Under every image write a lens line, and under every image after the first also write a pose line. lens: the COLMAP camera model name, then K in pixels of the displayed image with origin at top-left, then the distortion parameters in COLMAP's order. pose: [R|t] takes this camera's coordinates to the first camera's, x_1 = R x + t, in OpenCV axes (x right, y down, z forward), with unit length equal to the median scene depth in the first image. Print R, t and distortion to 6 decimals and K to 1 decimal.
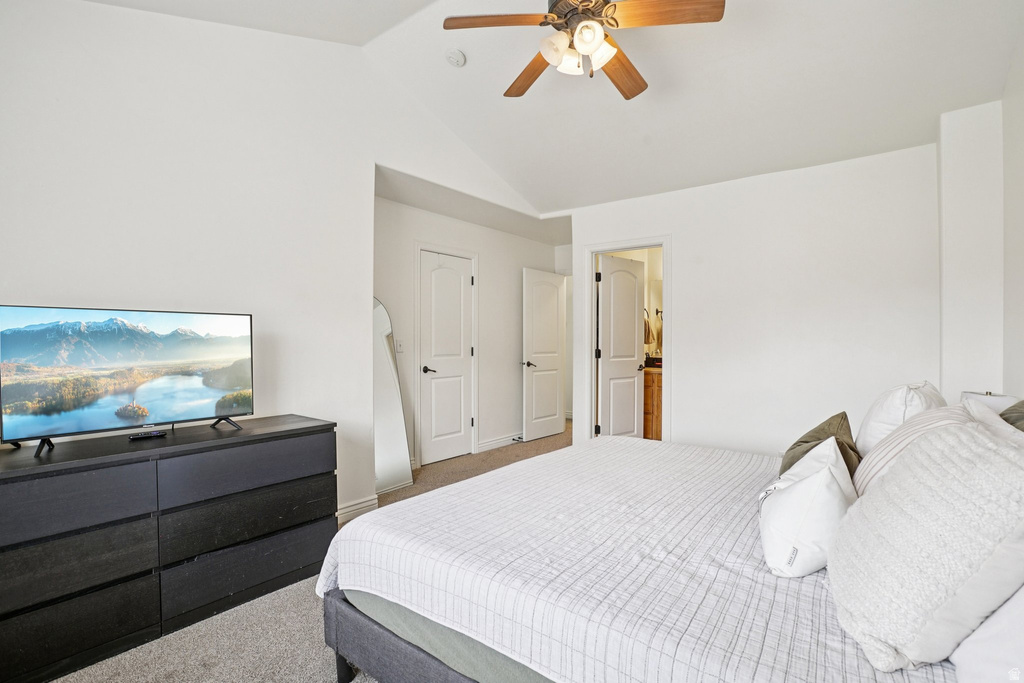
lens RADIAL K [[483.5, 0, 518.2], [0, 483.5, 337.8], [0, 0, 1]] dist [-0.052347, 0.018911]
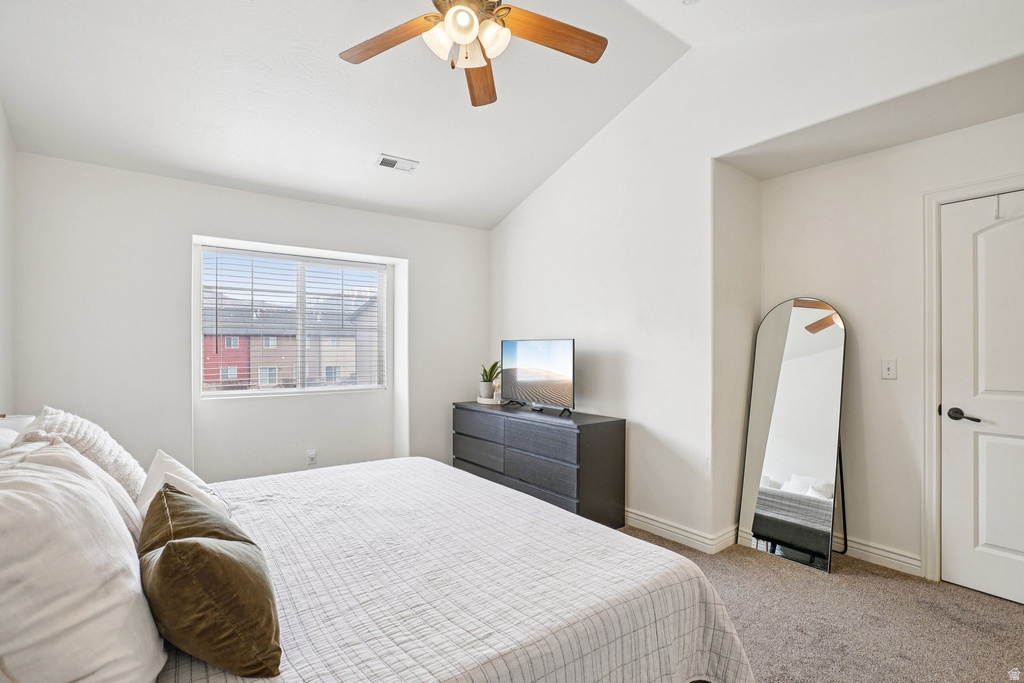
lens RADIAL K [[476.3, 0, 520.3], [0, 476.3, 348.5], [0, 0, 1]] dist [-0.050515, 0.015542]
pose [[-0.235898, -0.021889, -0.971531, 0.622269], [-0.015992, 0.999698, -0.018641, 0.010467], [0.971646, 0.011139, -0.236177, 0.863686]]
